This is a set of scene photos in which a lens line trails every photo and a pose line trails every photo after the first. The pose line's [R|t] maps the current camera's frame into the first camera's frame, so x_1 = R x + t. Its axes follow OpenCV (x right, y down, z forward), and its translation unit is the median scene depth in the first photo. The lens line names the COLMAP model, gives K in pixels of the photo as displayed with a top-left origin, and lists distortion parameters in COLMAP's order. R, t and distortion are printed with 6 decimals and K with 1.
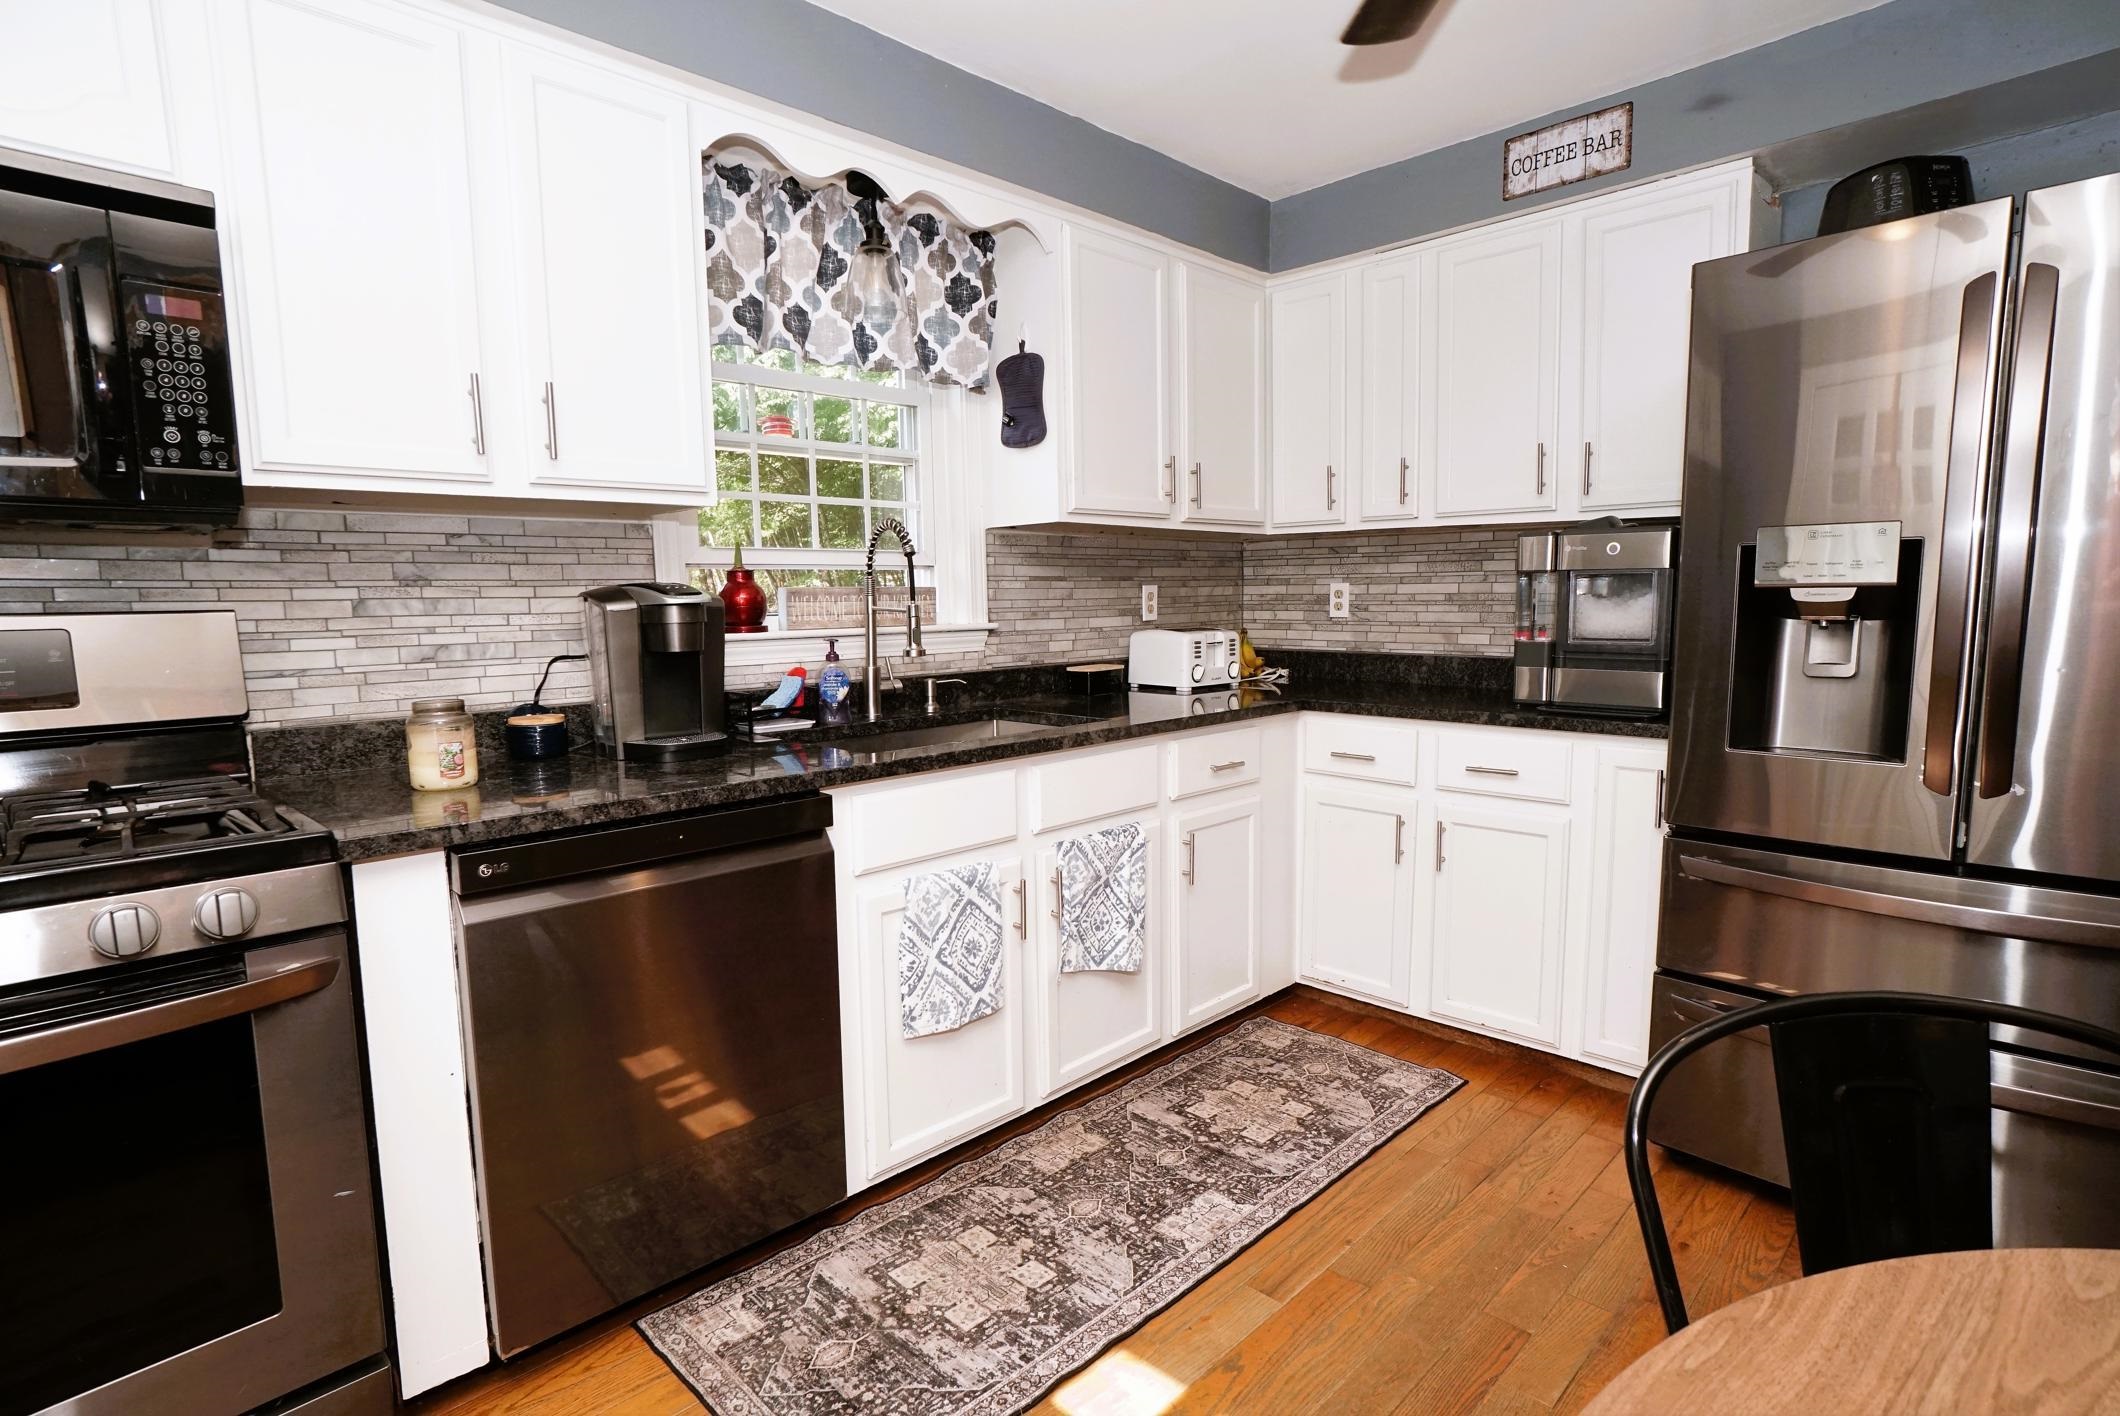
lens RADIAL K [[1044.8, 0, 1029.6], [0, 1044.8, 730.9], [0, 0, 1]] dist [-0.035483, 0.006379]
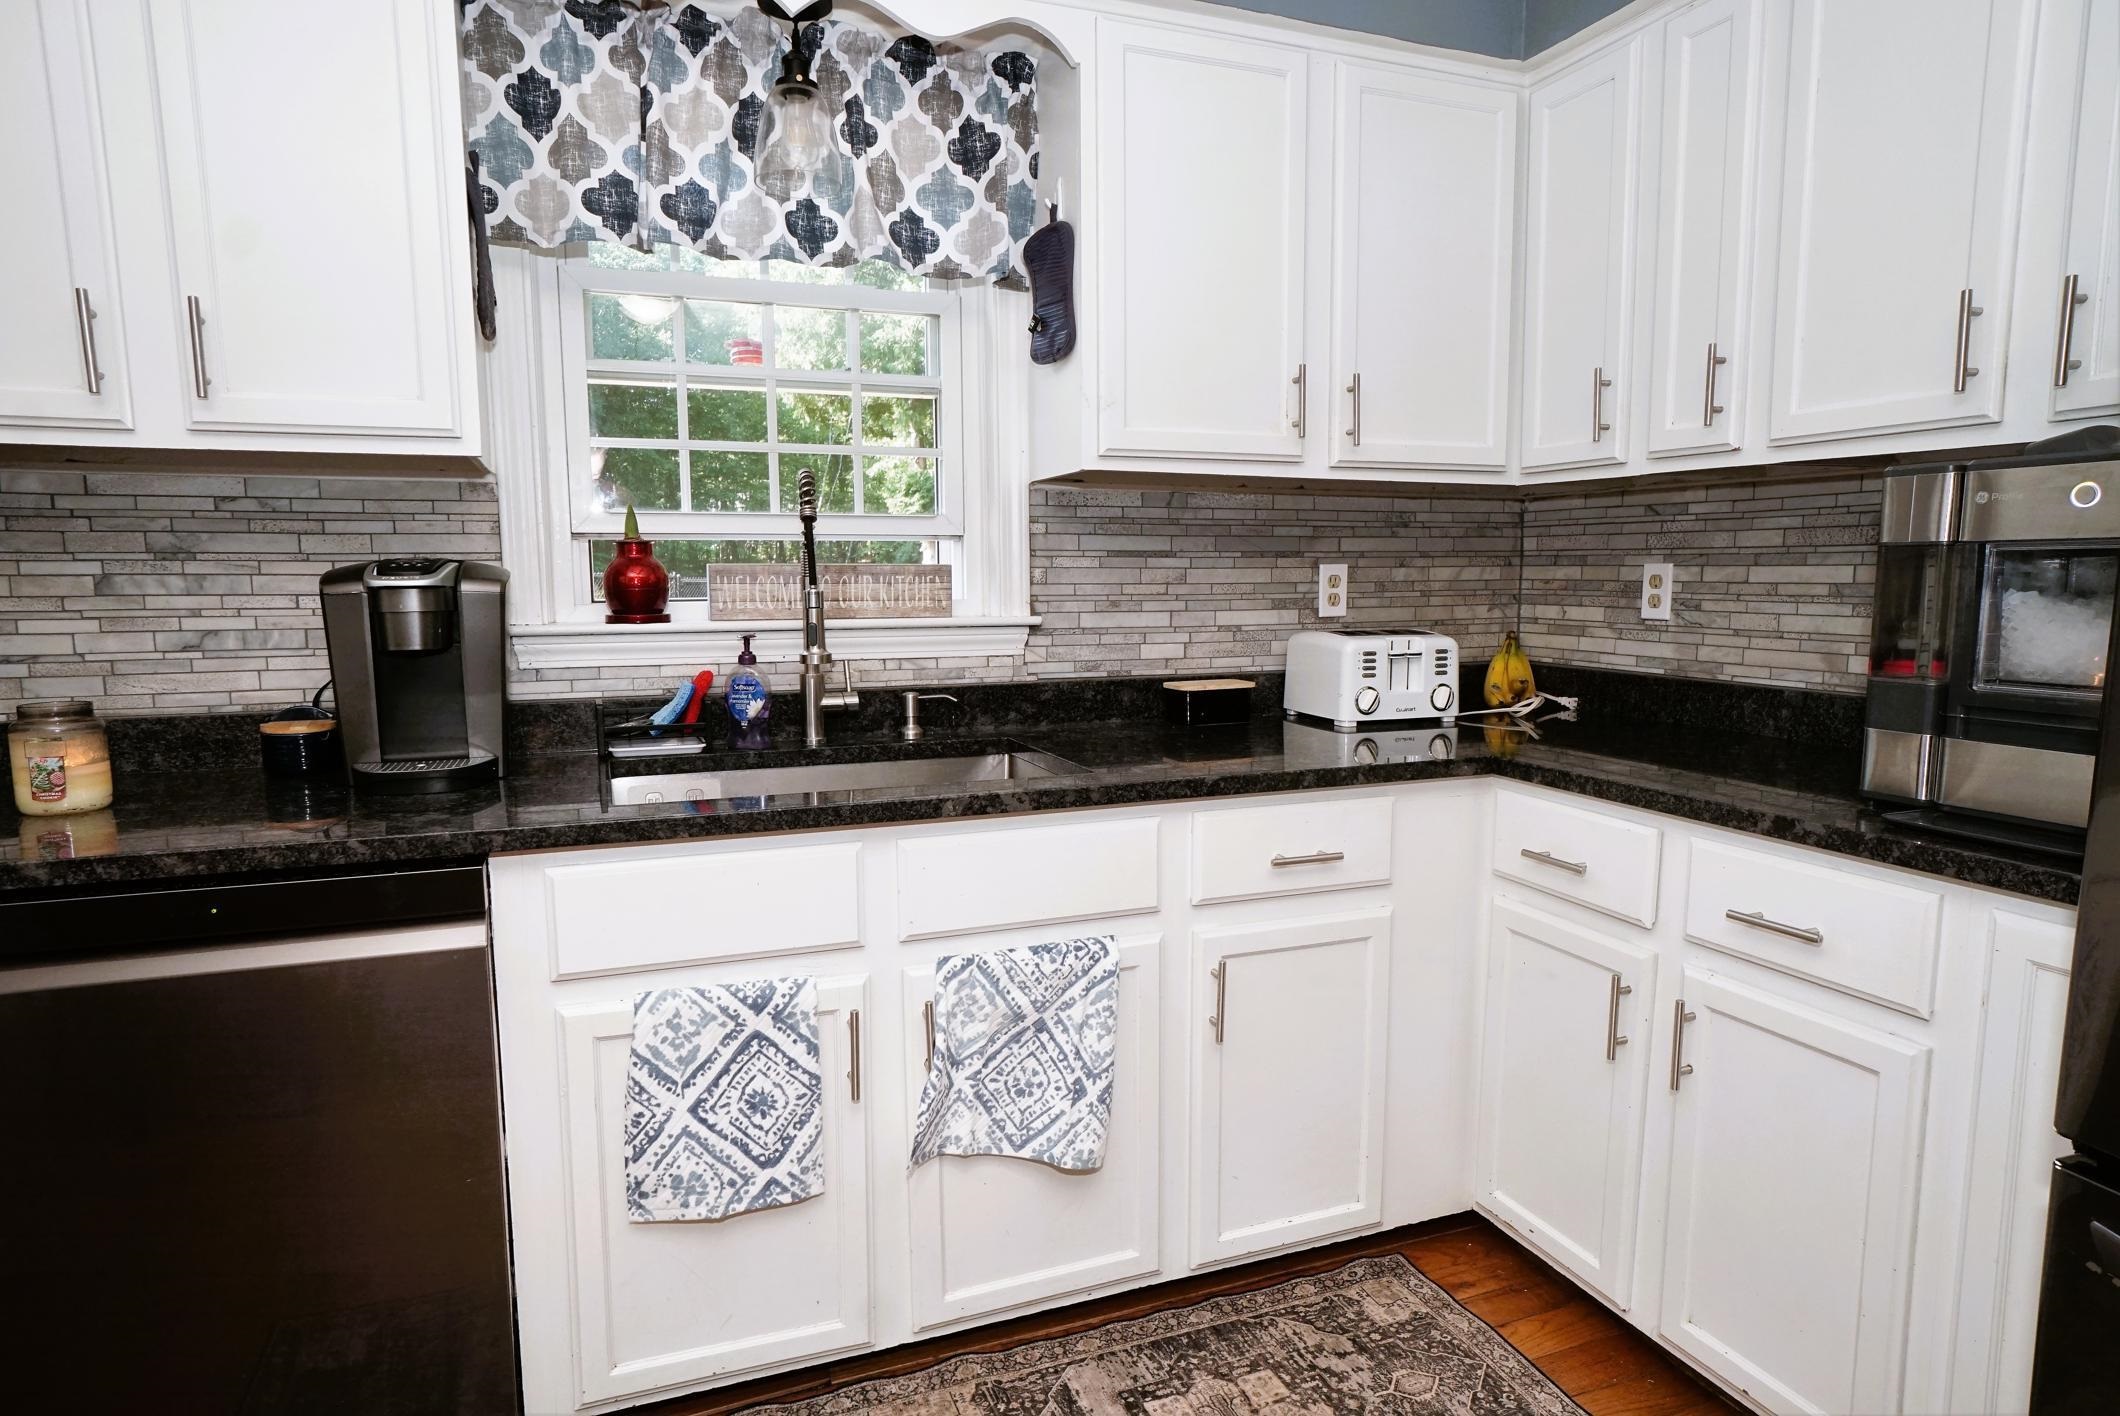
lens RADIAL K [[1183.5, 0, 1043.8], [0, 1183.5, 724.2], [0, 0, 1]] dist [-0.018808, 0.012889]
pose [[0.919180, 0.061691, -0.388975, 0.343489], [-0.060760, 0.998044, 0.014709, -0.050927], [0.389121, 0.010114, 0.921131, 0.317471]]
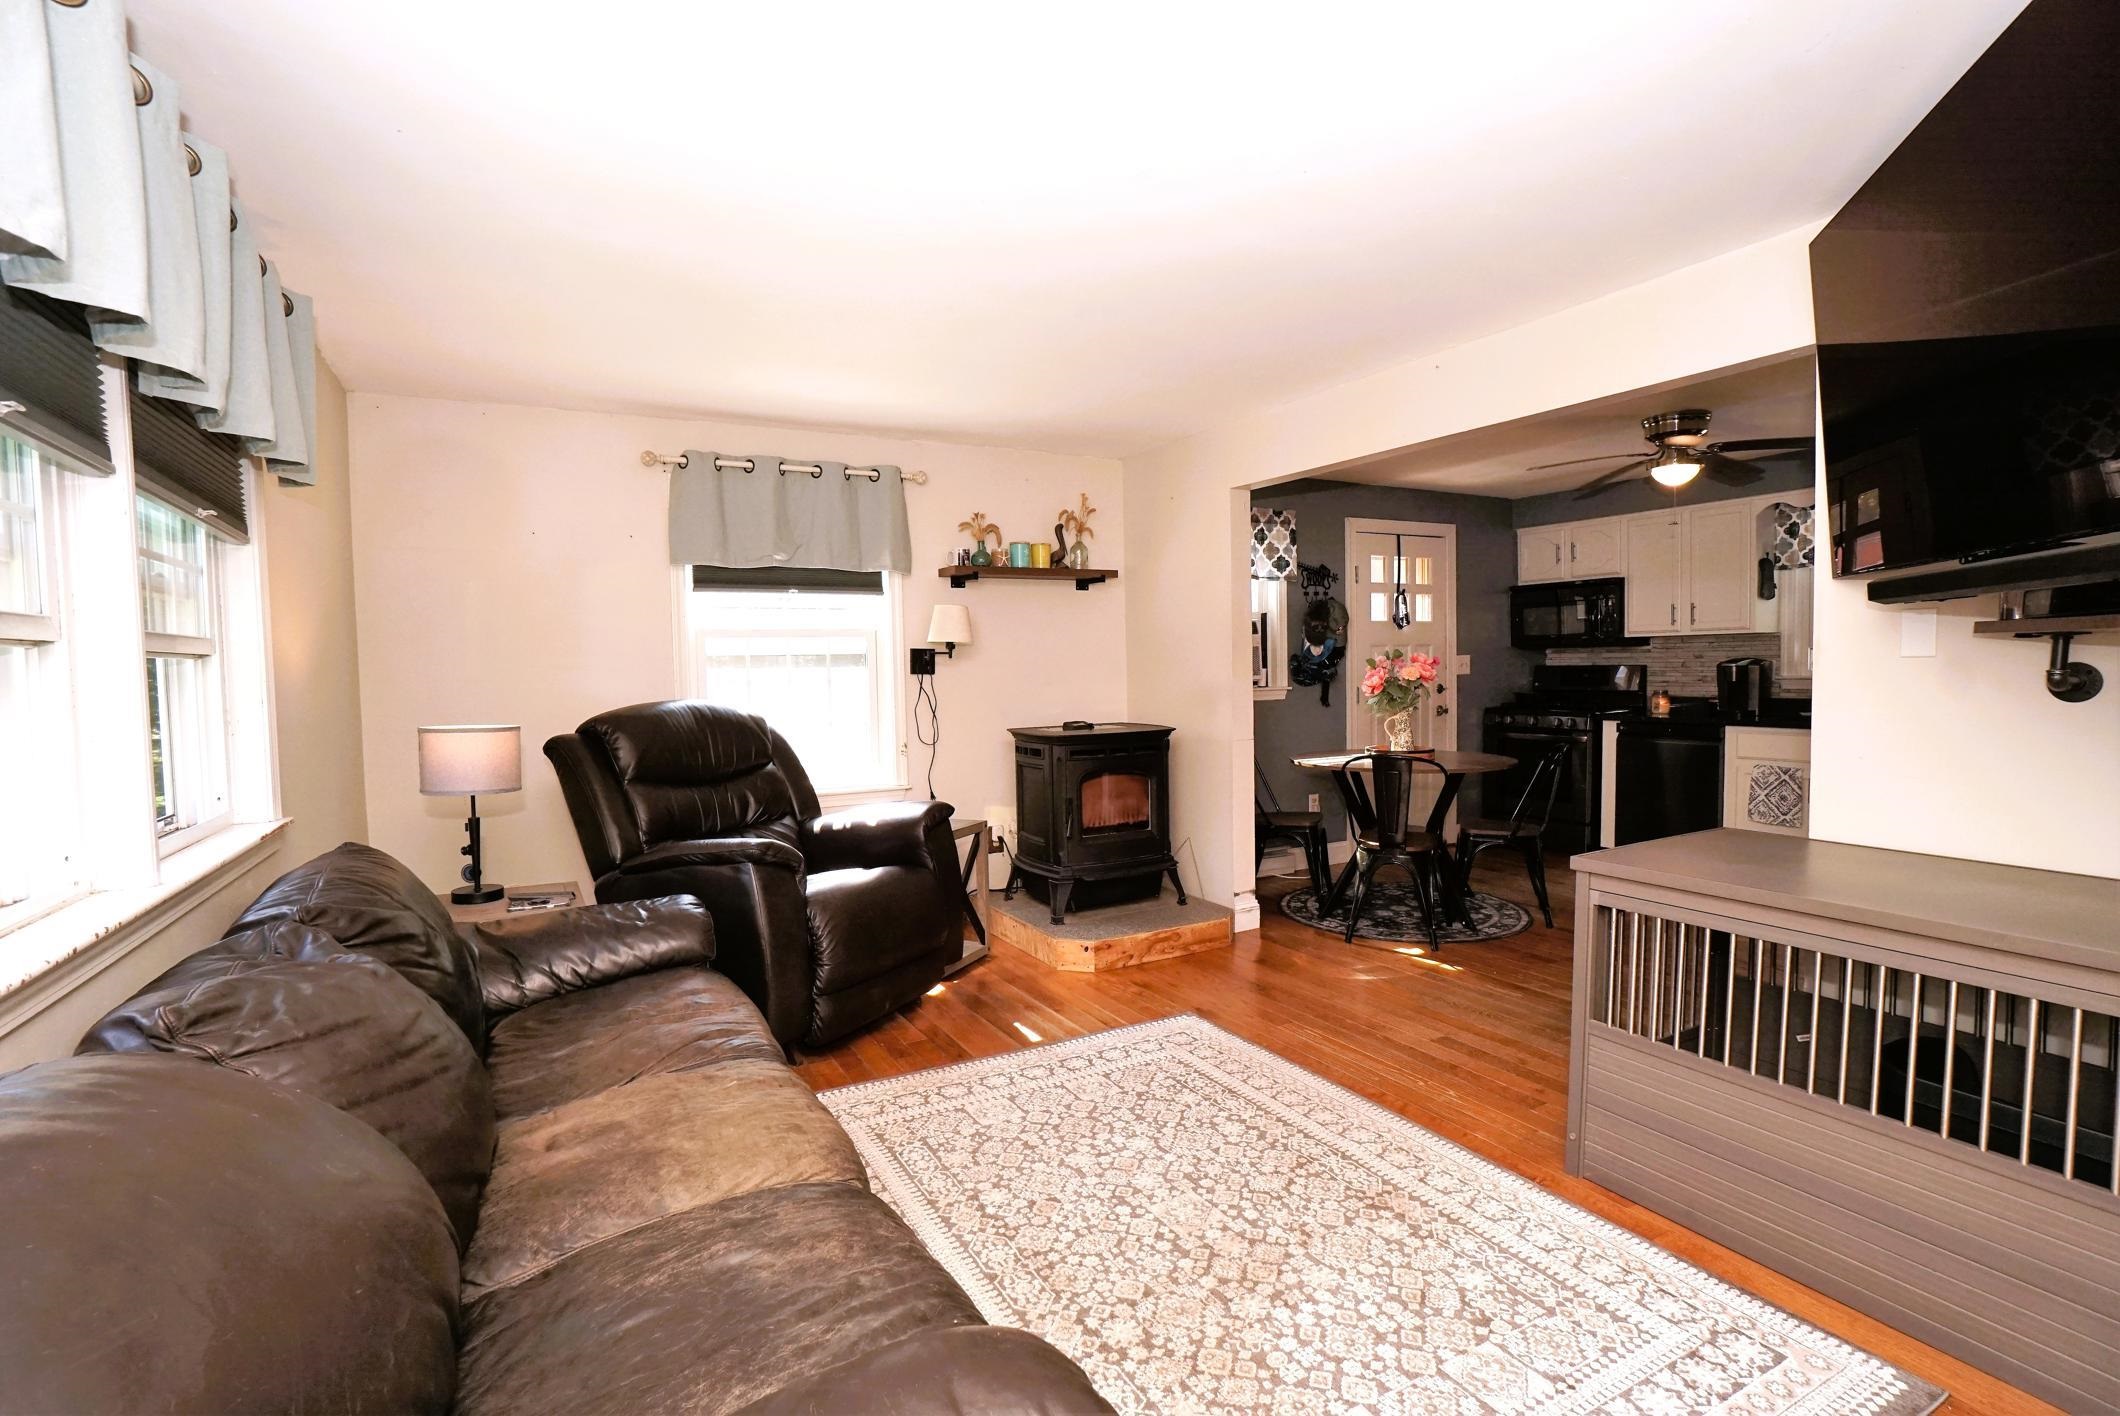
lens RADIAL K [[1019.8, 0, 1065.4], [0, 1019.8, 715.4], [0, 0, 1]] dist [-0.026746, 0.007078]
pose [[-0.247000, 0.074842, -0.966121, 2.466866], [-0.093501, 0.990520, 0.100637, -0.073934], [0.964494, 0.115191, -0.237661, -0.147589]]
